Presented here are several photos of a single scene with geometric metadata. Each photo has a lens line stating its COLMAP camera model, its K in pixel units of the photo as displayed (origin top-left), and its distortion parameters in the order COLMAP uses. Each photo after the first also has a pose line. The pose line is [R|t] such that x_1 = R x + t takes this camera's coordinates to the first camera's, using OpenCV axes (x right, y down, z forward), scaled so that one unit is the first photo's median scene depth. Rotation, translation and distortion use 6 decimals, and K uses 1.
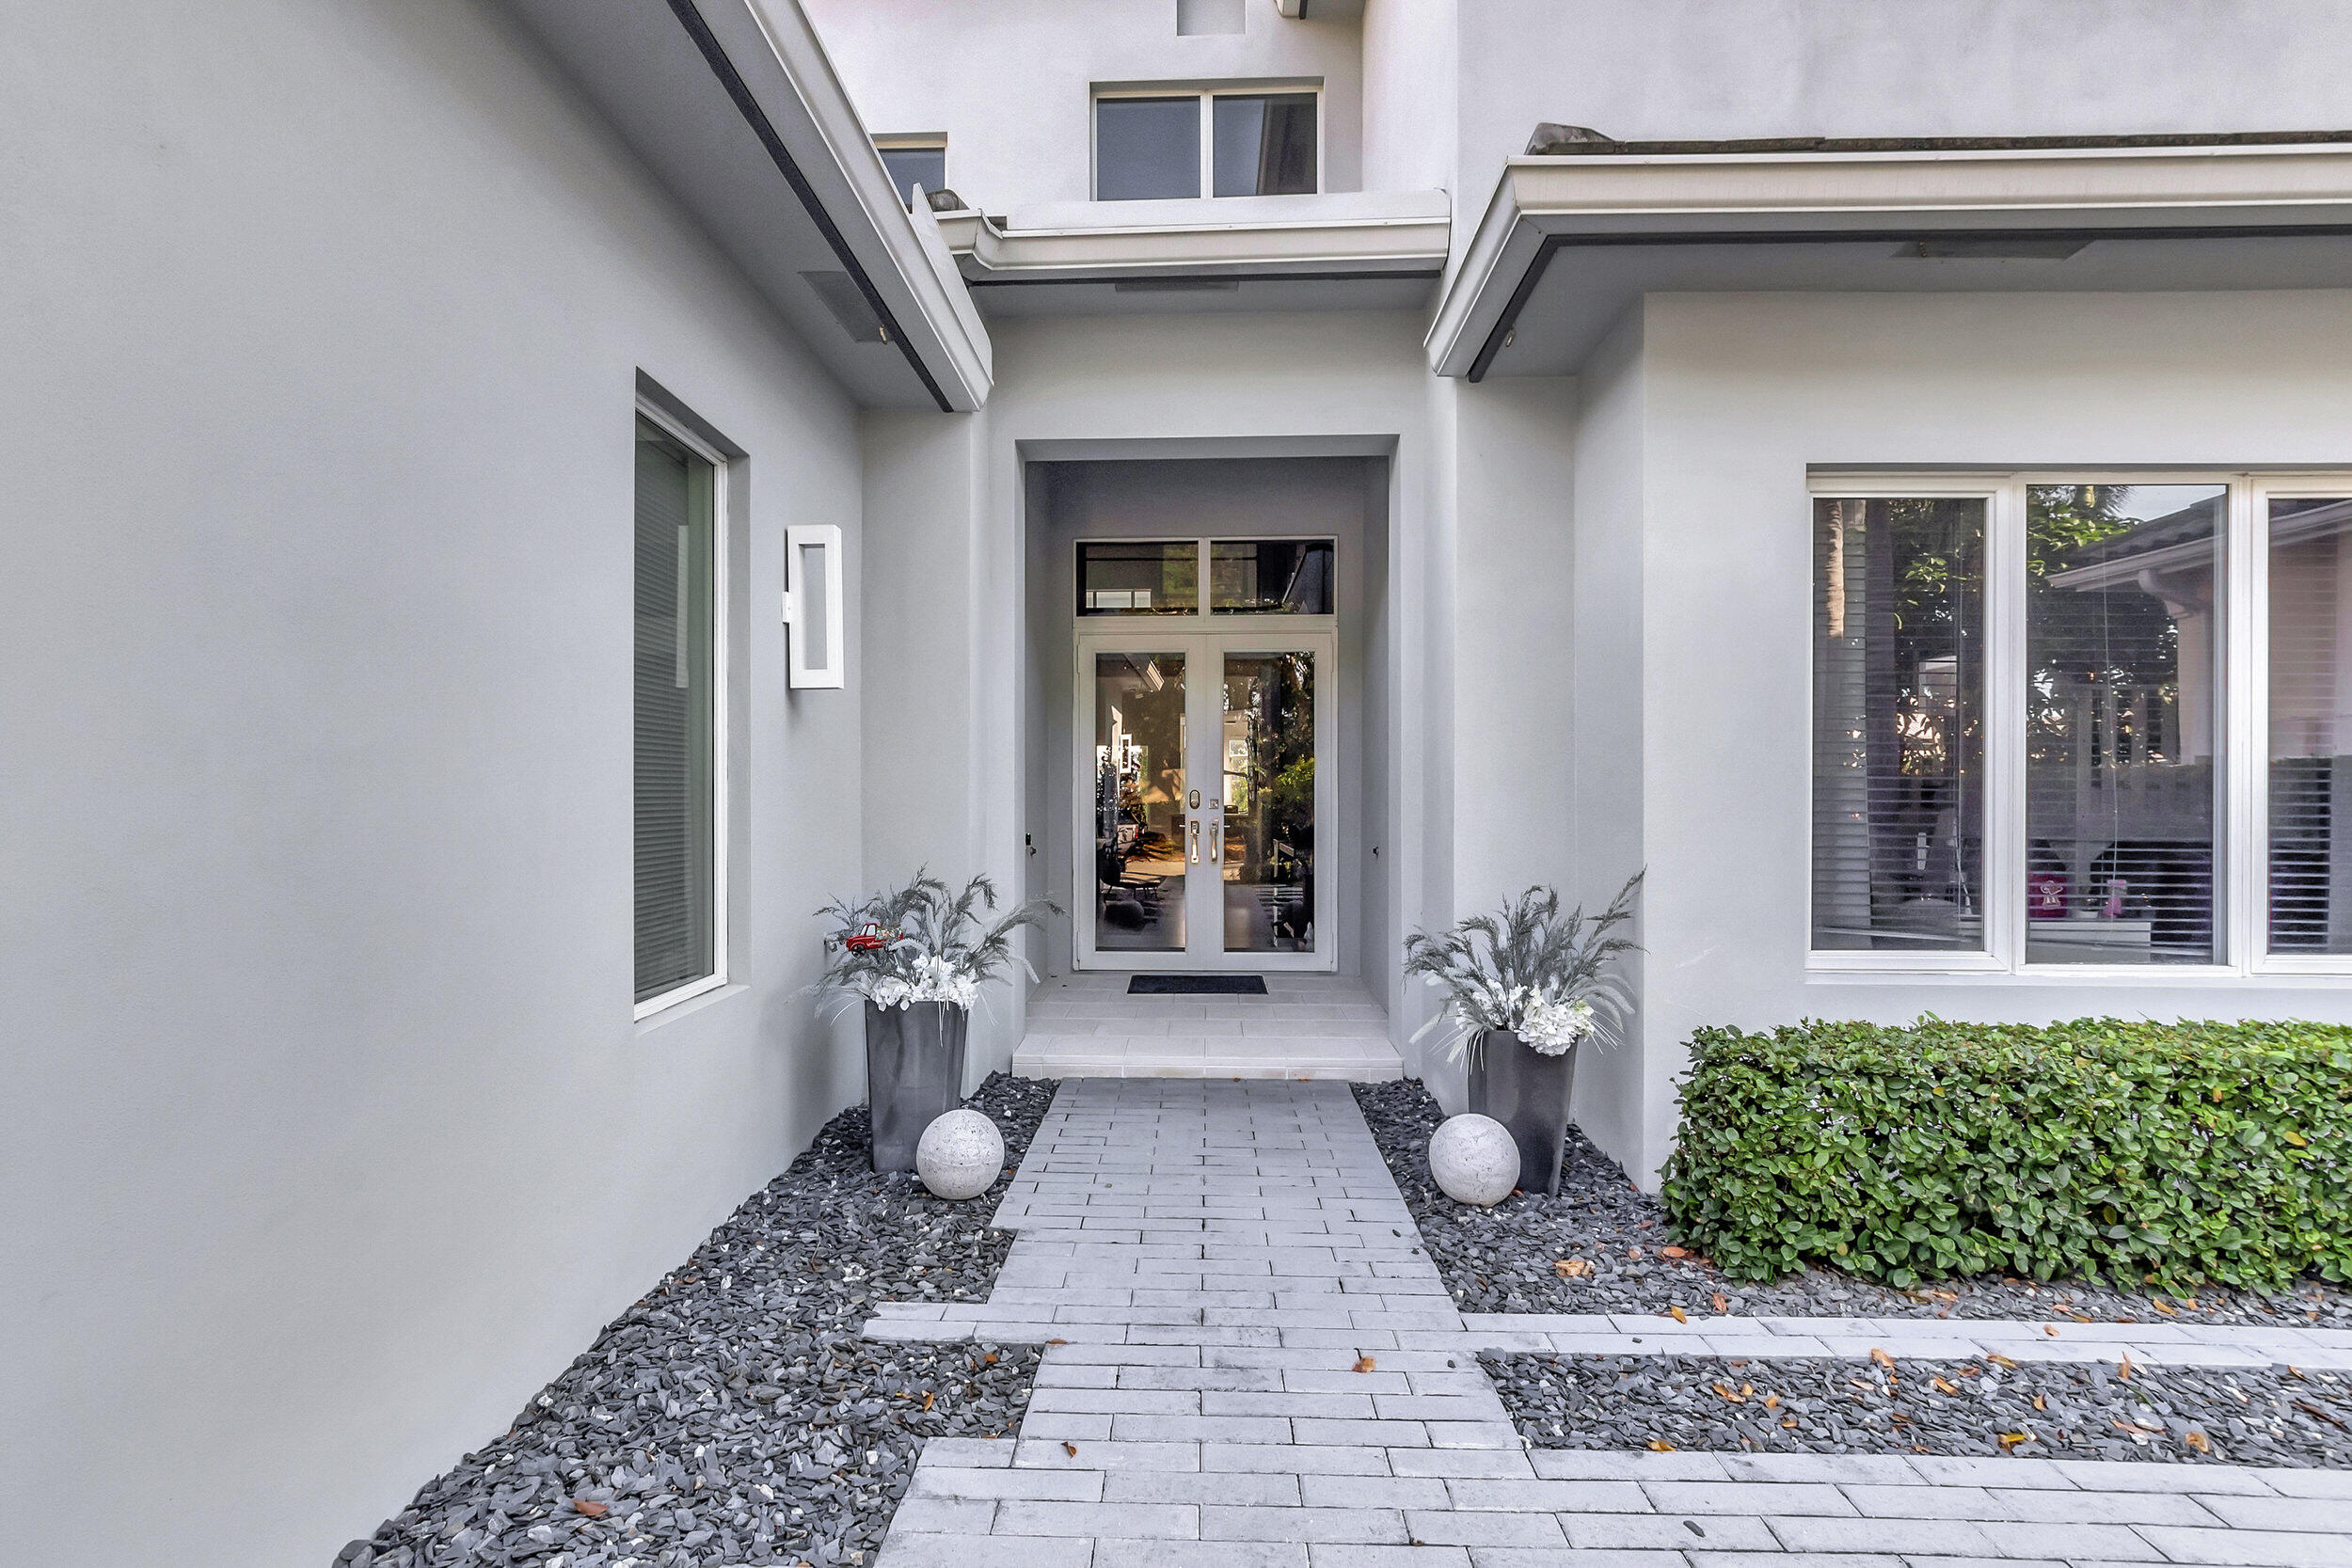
lens RADIAL K [[1046.1, 0, 1173.5], [0, 1046.1, 795.2], [0, 0, 1]] dist [-0.001937, 0.000805]
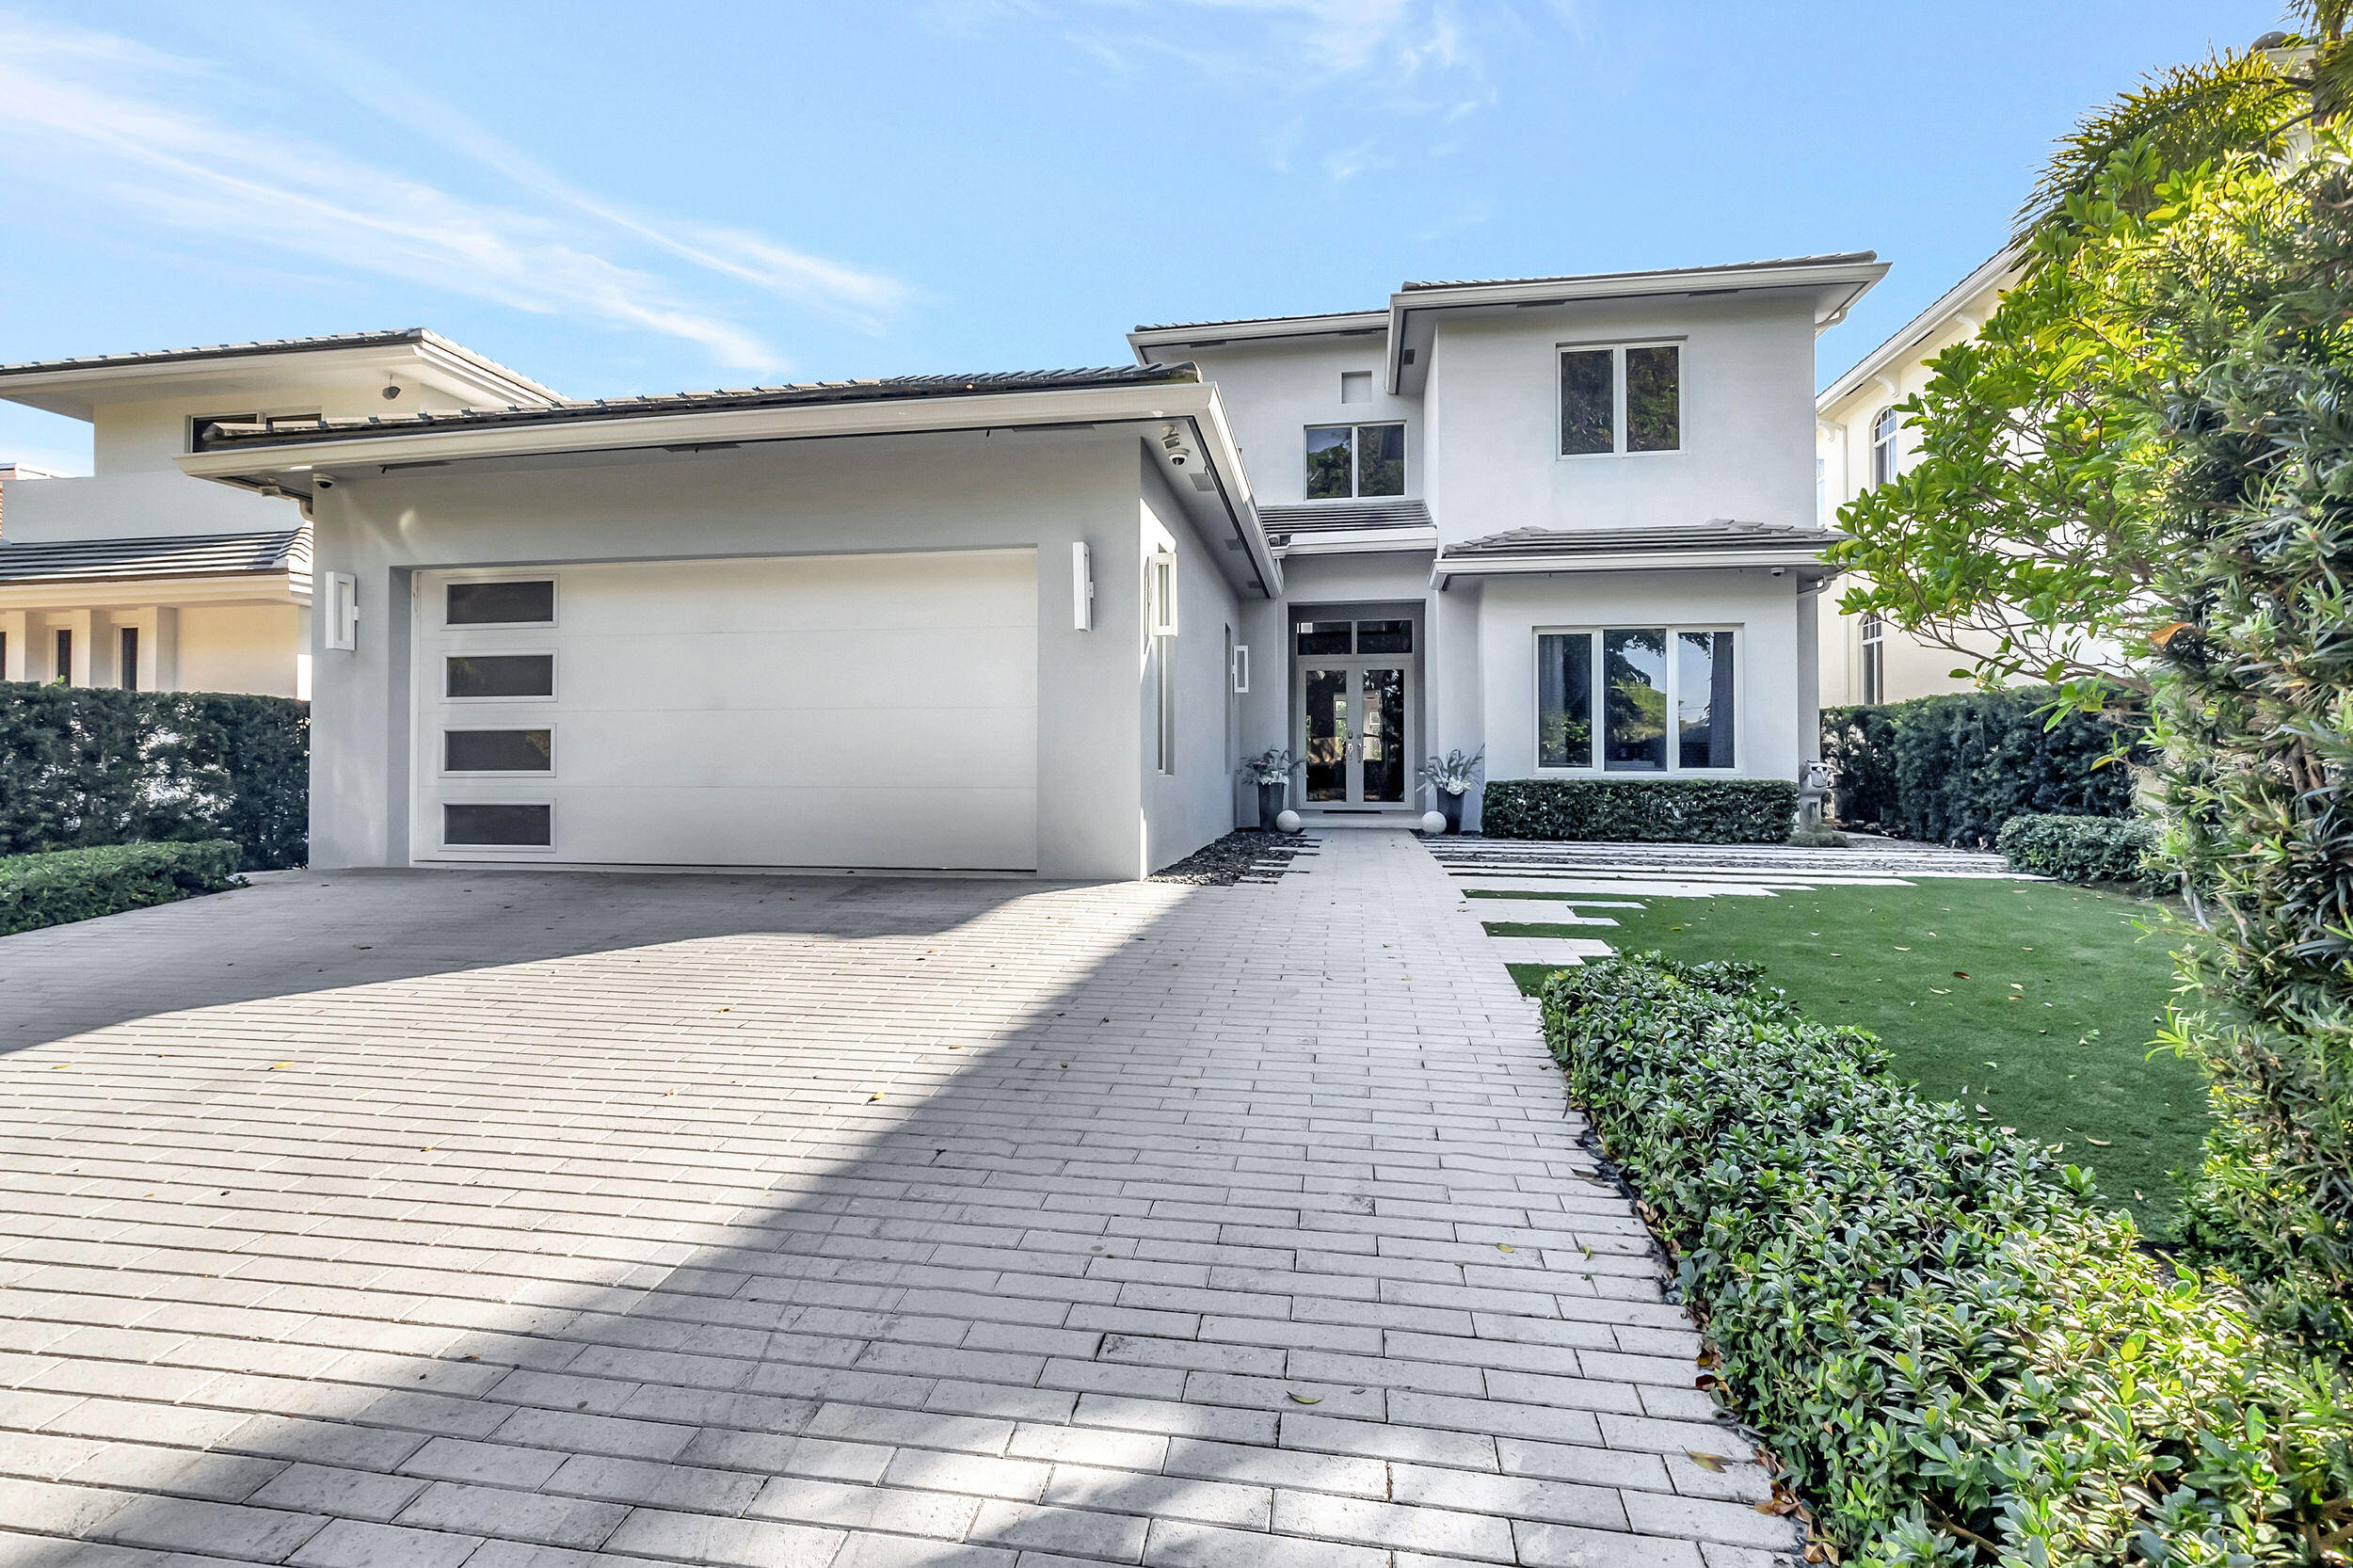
lens RADIAL K [[1046.6, 0, 1173.7], [0, 1046.6, 778.1], [0, 0, 1]] dist [-0.001937, 0.000805]
pose [[0.991117, 0.000140, -0.132995, -0.097097], [0.000623, 0.999984, 0.005694, 0.146820], [0.132993, -0.005726, 0.991100, -2.241213]]
